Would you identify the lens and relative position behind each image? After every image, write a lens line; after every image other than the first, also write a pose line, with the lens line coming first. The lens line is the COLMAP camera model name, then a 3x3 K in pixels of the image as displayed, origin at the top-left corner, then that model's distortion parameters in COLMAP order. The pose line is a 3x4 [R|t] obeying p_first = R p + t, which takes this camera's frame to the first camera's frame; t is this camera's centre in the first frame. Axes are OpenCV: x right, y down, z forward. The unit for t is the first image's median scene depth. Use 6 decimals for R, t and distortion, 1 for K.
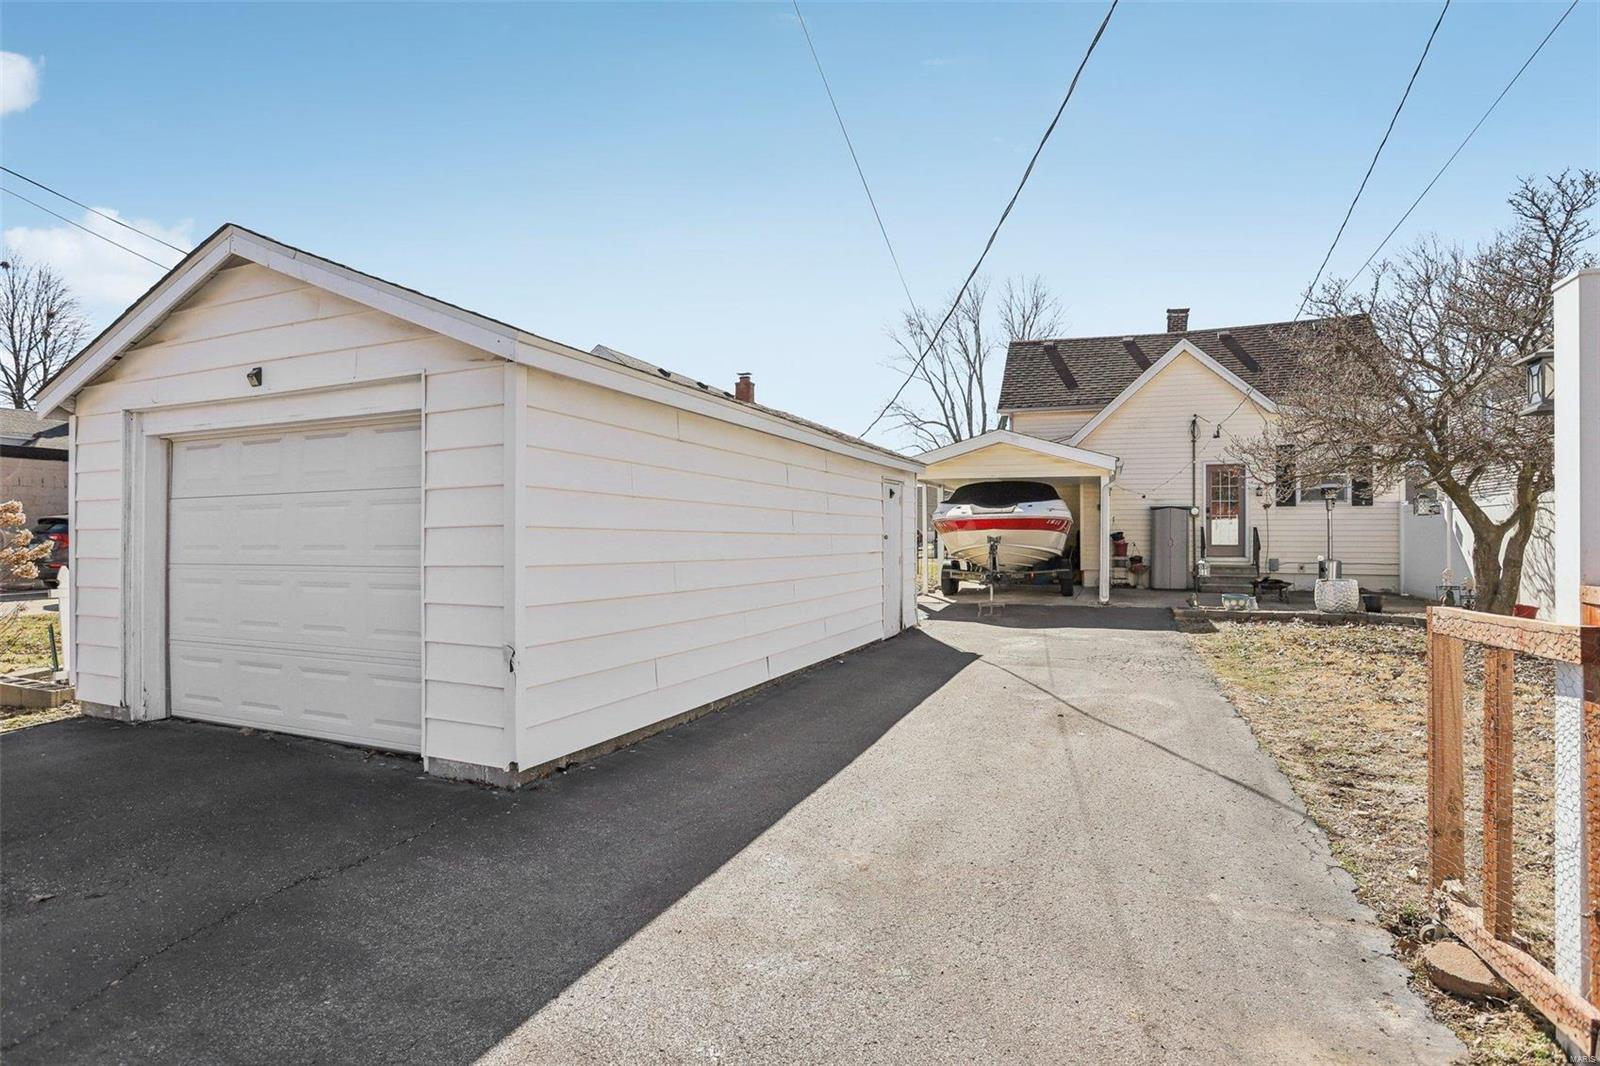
lens RADIAL K [[821.7, 0, 793.1], [0, 821.7, 532.8], [0, 0, 1]] dist [-0.069731, 0.037175]
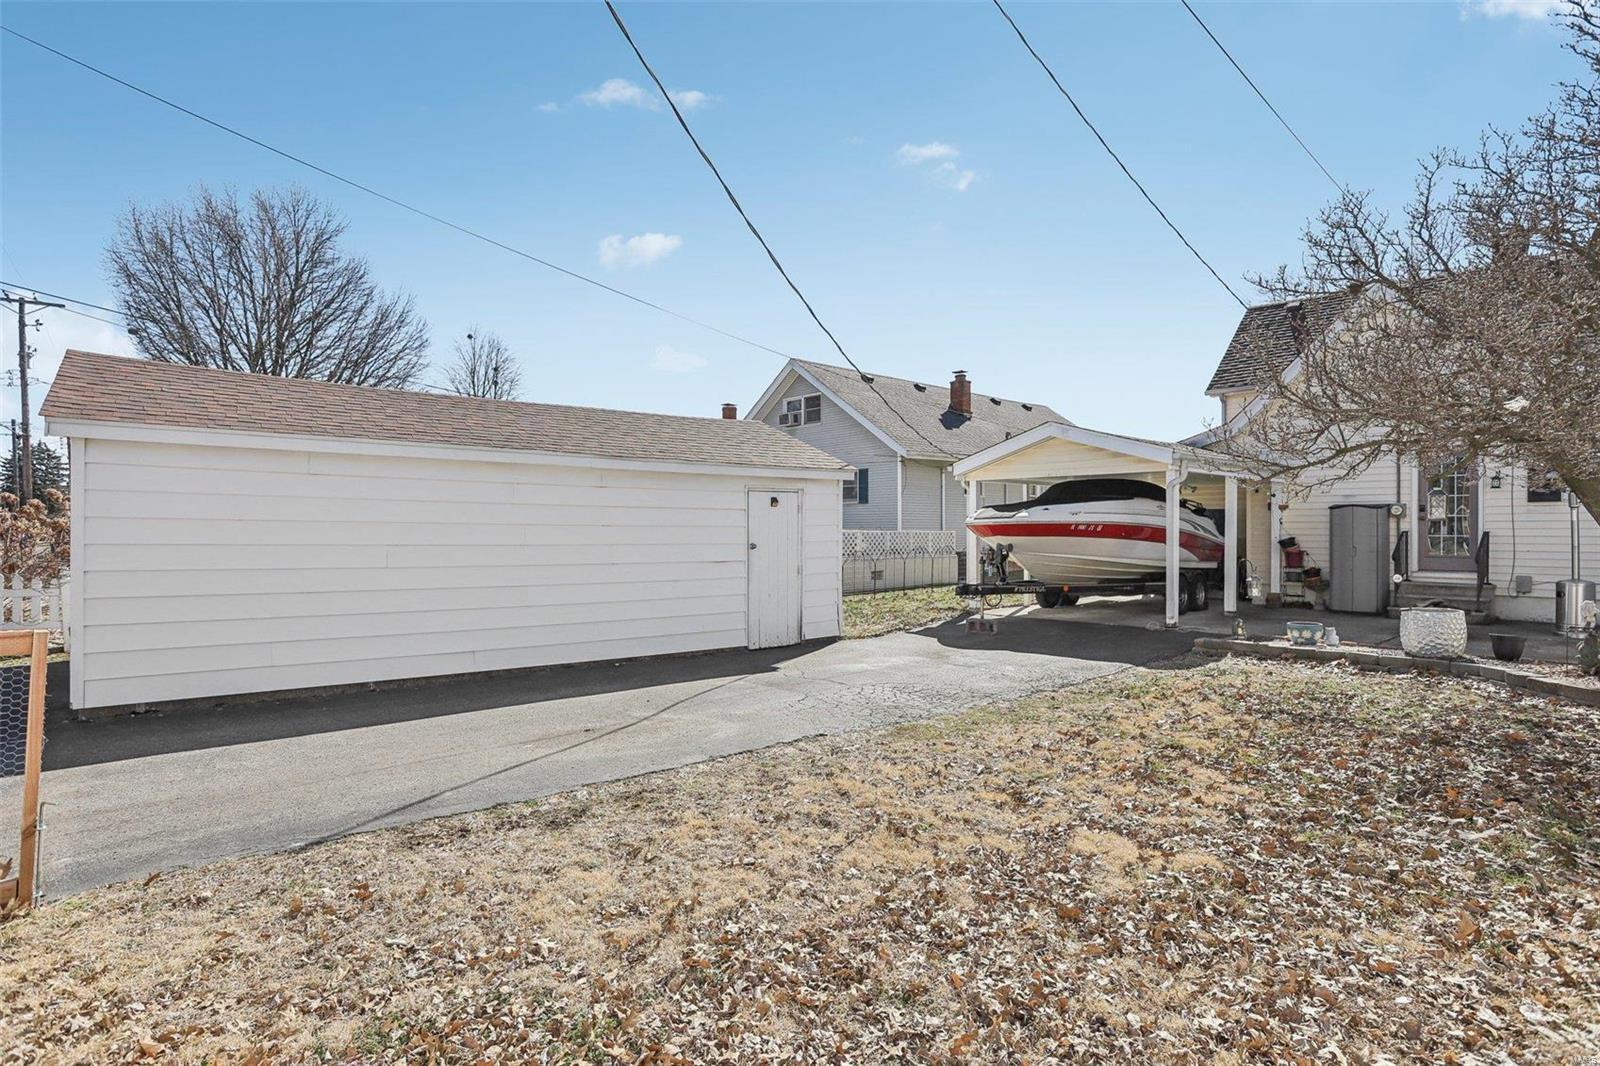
lens RADIAL K [[821.7, 0, 793.1], [0, 821.7, 532.8], [0, 0, 1]] dist [-0.069731, 0.037175]
pose [[0.882492, 0.000610, -0.470327, 0.353418], [0.000366, 0.999998, 0.001984, -0.007380], [0.470328, -0.001923, 0.882490, 0.079177]]
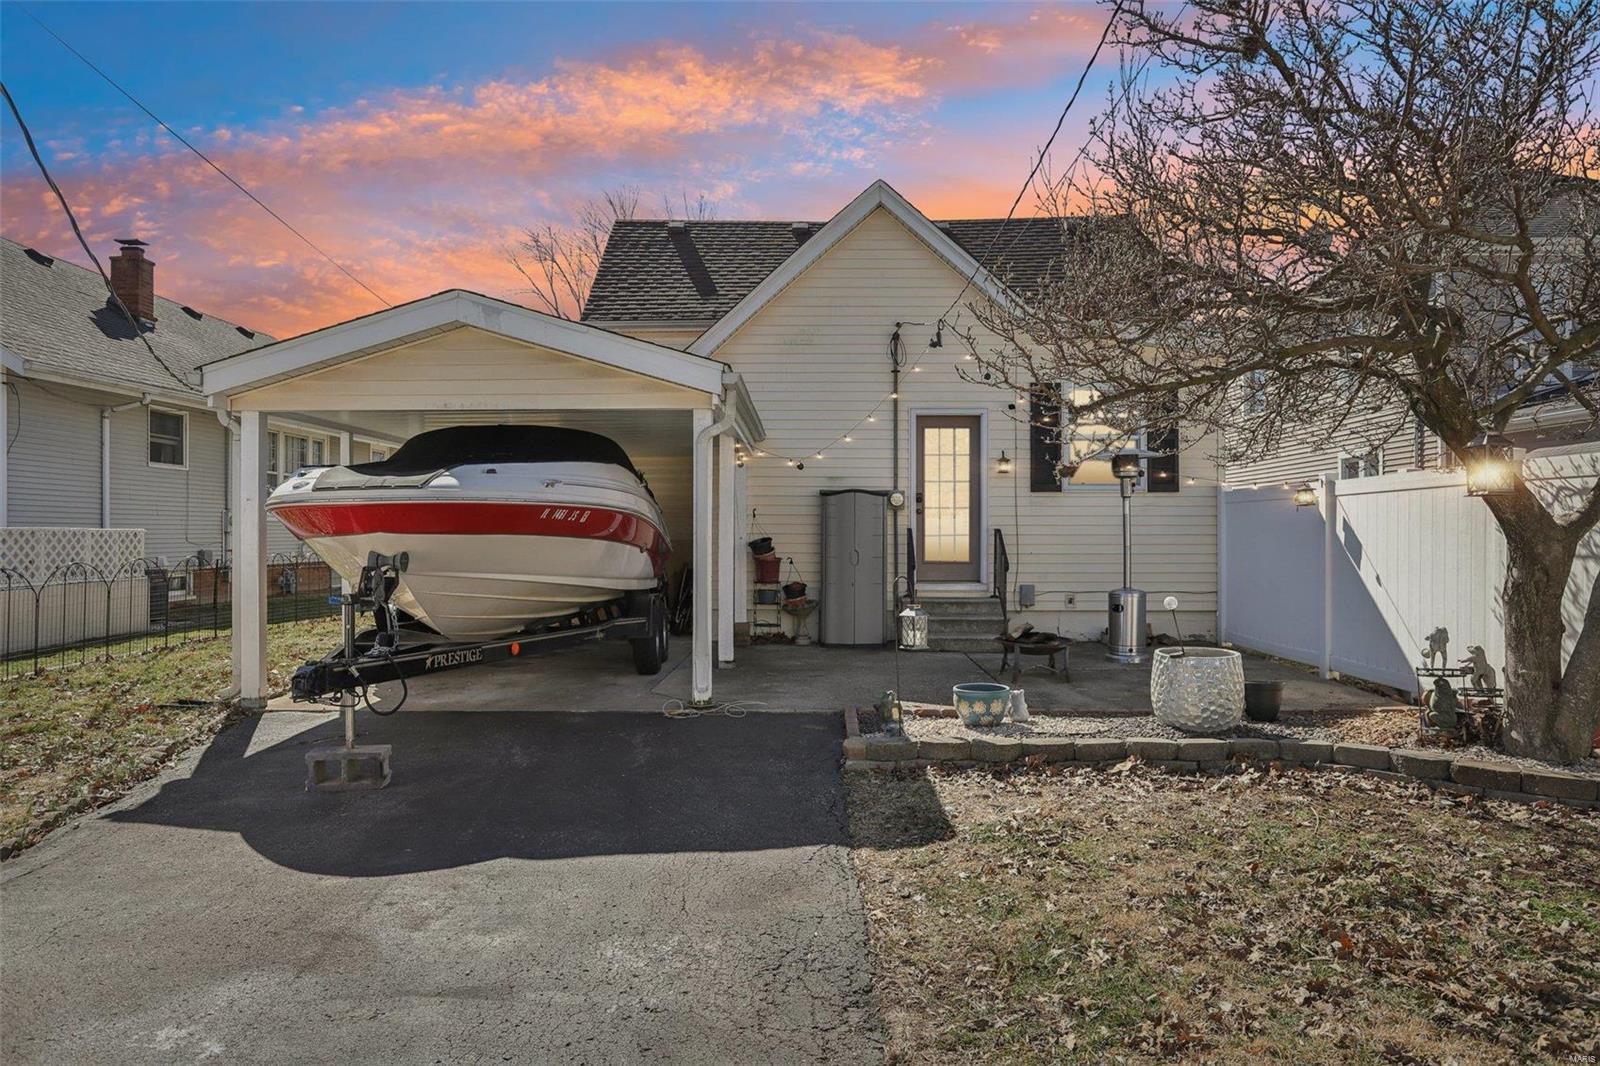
lens RADIAL K [[996.5, 0, 790.0], [0, 996.5, 532.5], [0, 0, 1]] dist [-0.068462, 0.063093]
pose [[0.939678, 0.000563, 0.342060, 0.201603], [0.000424, 0.999996, -0.002811, -0.002465], [-0.342060, 0.002787, 0.939674, 0.399205]]
